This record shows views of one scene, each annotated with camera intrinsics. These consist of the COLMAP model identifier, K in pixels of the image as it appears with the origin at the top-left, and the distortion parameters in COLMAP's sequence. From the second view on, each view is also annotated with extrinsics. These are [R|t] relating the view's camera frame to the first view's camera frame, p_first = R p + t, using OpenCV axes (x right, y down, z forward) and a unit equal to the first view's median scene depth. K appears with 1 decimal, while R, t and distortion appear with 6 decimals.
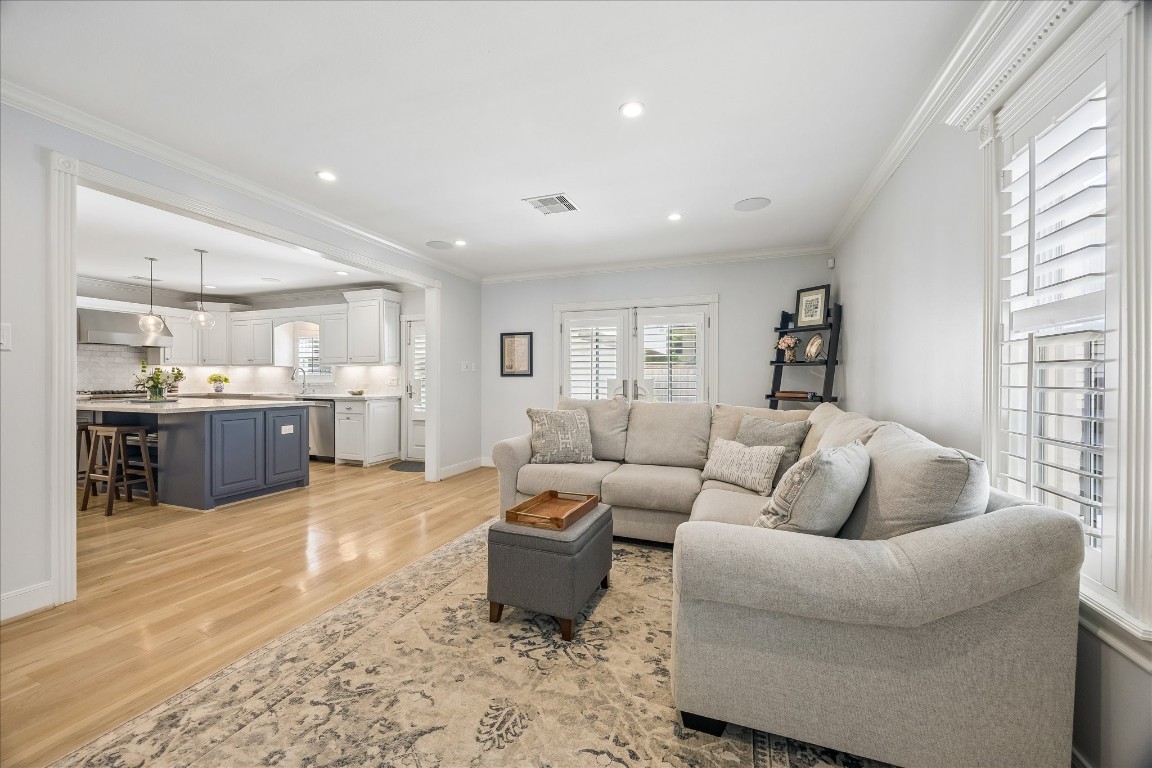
lens RADIAL K [[438.4, 0, 573.4], [0, 438.4, 381.9], [0, 0, 1]] dist [0.001129, 0.000502]
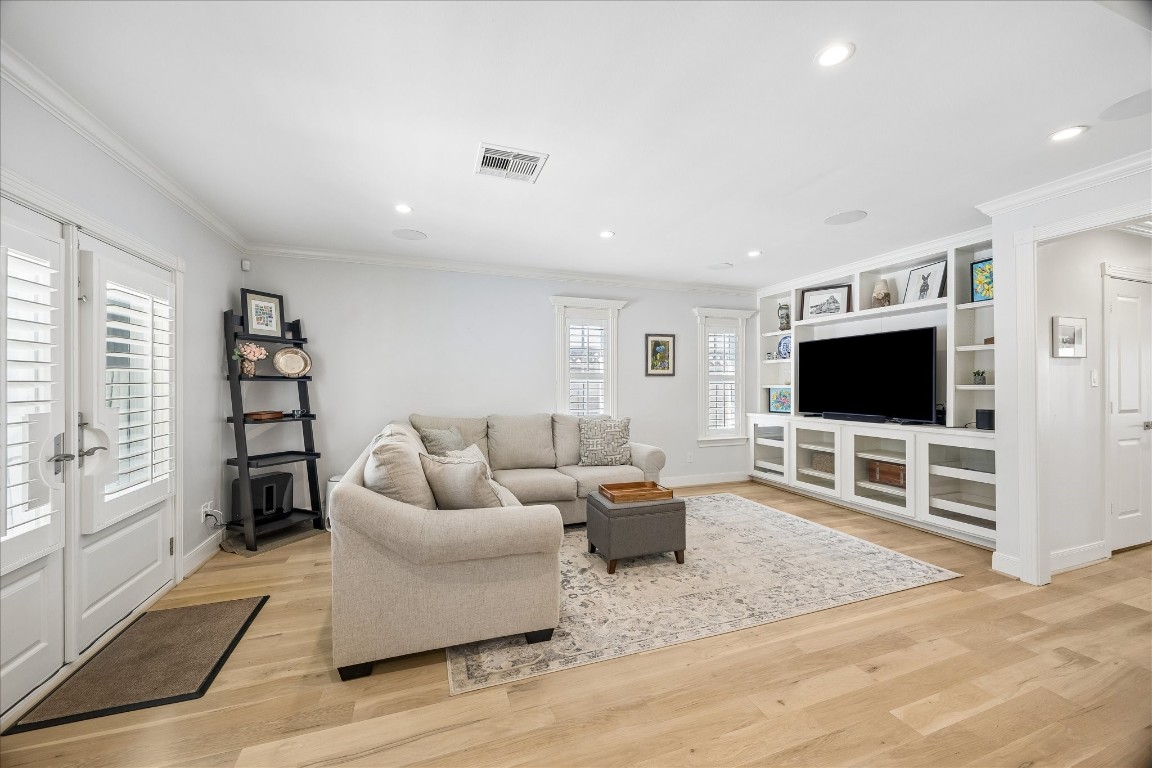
lens RADIAL K [[438.4, 0, 569.5], [0, 438.4, 380.8], [0, 0, 1]] dist [0.001129, 0.000502]
pose [[-0.641683, -0.000941, 0.766969, -0.695874], [0.000684, 0.999998, 0.001798, -0.051429], [-0.766970, 0.001678, -0.641681, 1.445834]]
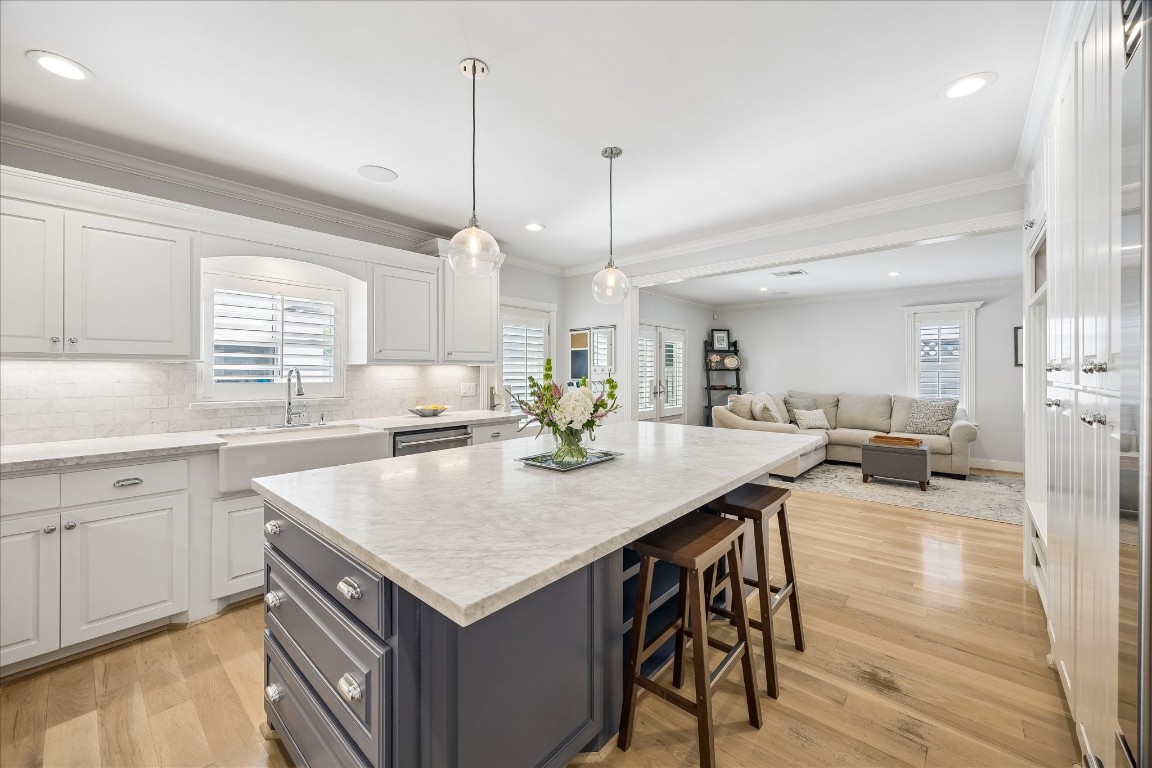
lens RADIAL K [[438.4, 0, 572.2], [0, 438.4, 373.2], [0, 0, 1]] dist [0.001129, 0.000502]
pose [[0.362460, -0.007914, 0.931966, -1.897393], [0.004377, 0.999967, 0.006789, -0.057547], [-0.931989, 0.001618, 0.362482, 1.204110]]
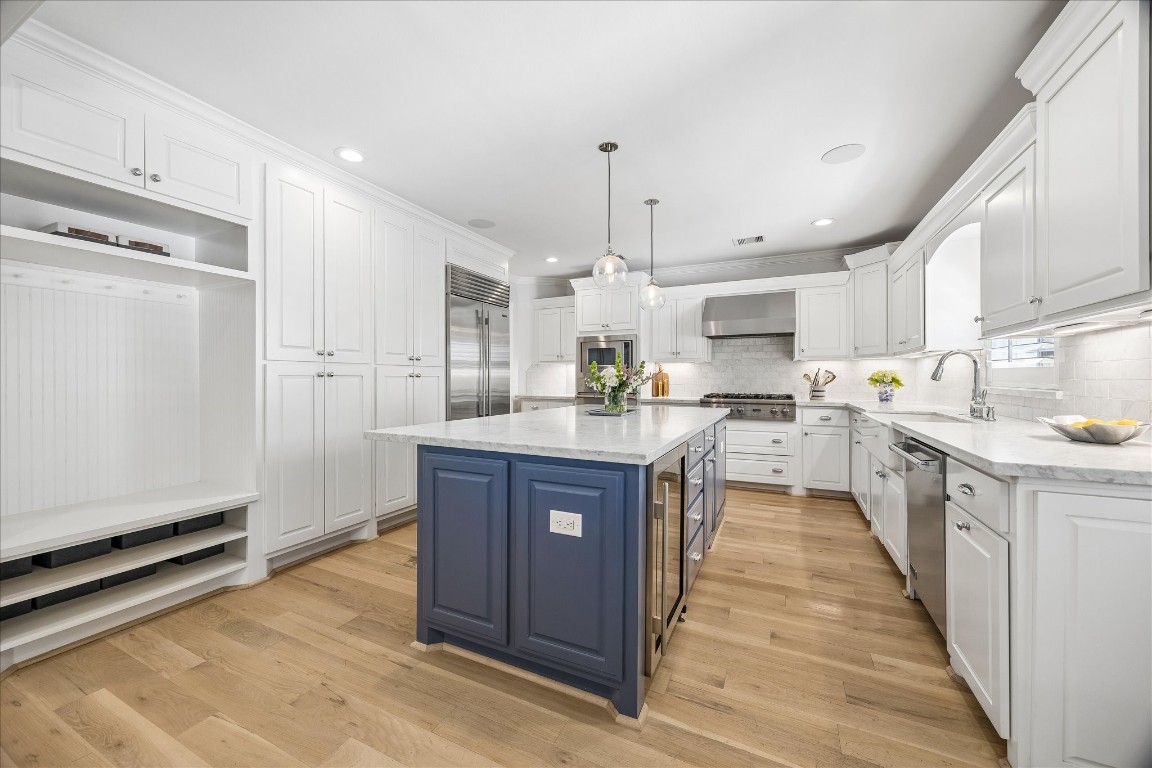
lens RADIAL K [[438.4, 0, 566.0], [0, 438.4, 378.3], [0, 0, 1]] dist [0.001129, 0.000502]
pose [[-0.097391, -0.001874, -0.995244, -0.412165], [-0.007062, 0.999974, -0.001192, -0.009659], [0.995221, 0.006912, -0.097401, 1.409481]]
